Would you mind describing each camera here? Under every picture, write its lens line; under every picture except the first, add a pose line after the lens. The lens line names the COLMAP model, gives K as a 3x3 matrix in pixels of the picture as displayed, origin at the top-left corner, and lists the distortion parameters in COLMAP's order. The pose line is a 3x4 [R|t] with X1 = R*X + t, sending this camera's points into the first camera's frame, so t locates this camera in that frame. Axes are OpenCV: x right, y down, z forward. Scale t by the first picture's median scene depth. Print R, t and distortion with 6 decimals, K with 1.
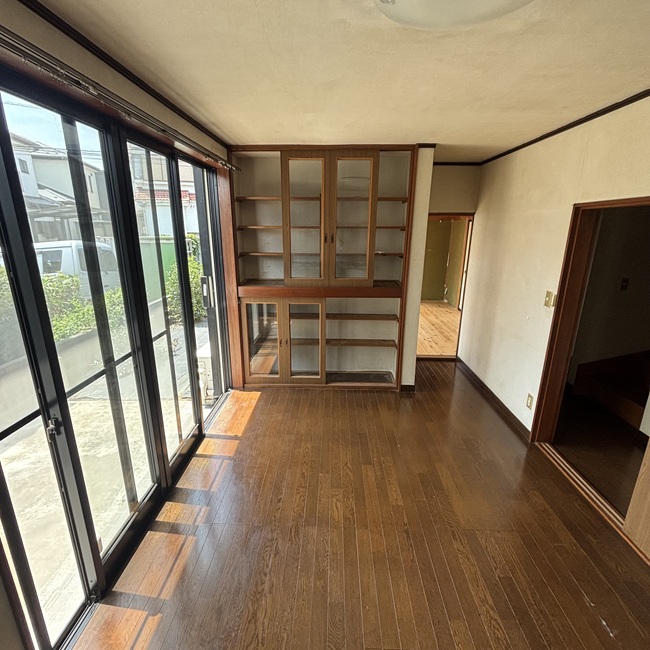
lens RADIAL K [[348.8, 0, 323.7], [0, 348.8, 324.5], [0, 0, 1]] dist [0.005312, -0.003653]
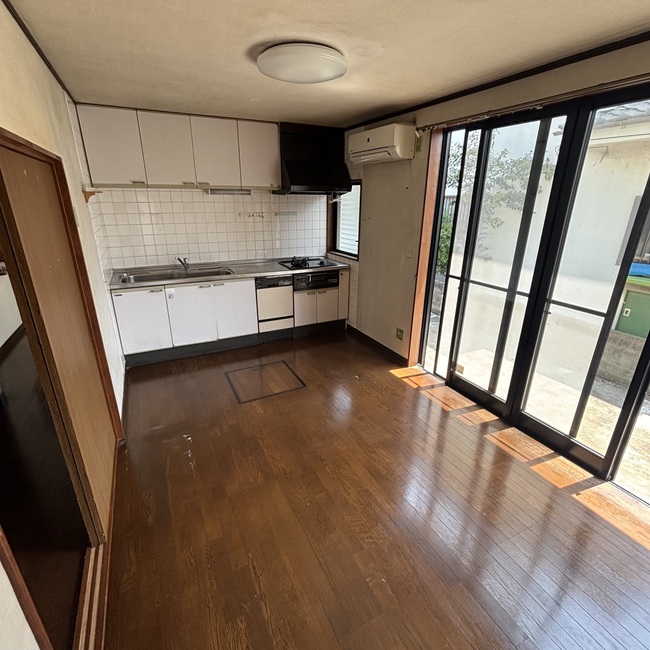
lens RADIAL K [[348.8, 0, 323.7], [0, 348.8, 324.5], [0, 0, 1]] dist [0.005312, -0.003653]
pose [[-0.881689, 0.151454, -0.446862, 0.397750], [-0.138496, 0.822289, 0.551959, -0.242060], [0.451046, 0.548545, -0.704028, 0.913334]]
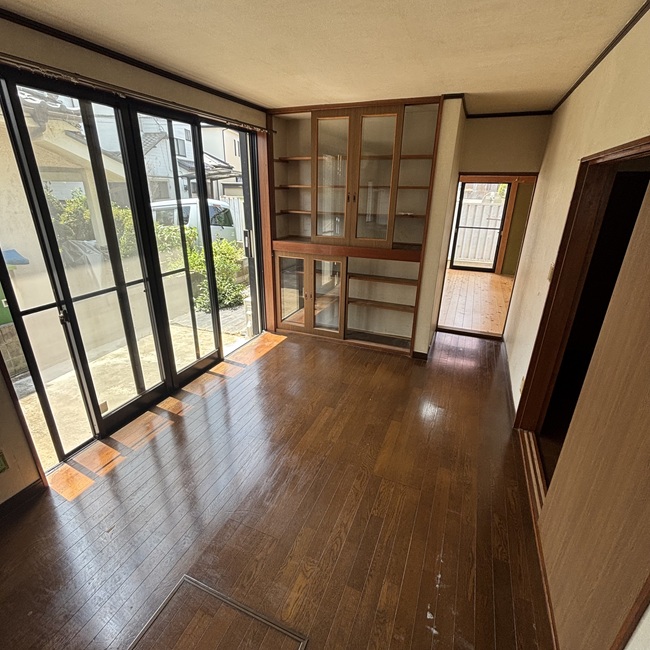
lens RADIAL K [[348.8, 0, 323.7], [0, 348.8, 324.5], [0, 0, 1]] dist [0.005312, -0.003653]
pose [[0.933298, 0.140586, -0.330438, 0.323034], [-0.109007, 0.987674, 0.112327, 0.014286], [0.342157, -0.068815, 0.937120, -0.018930]]
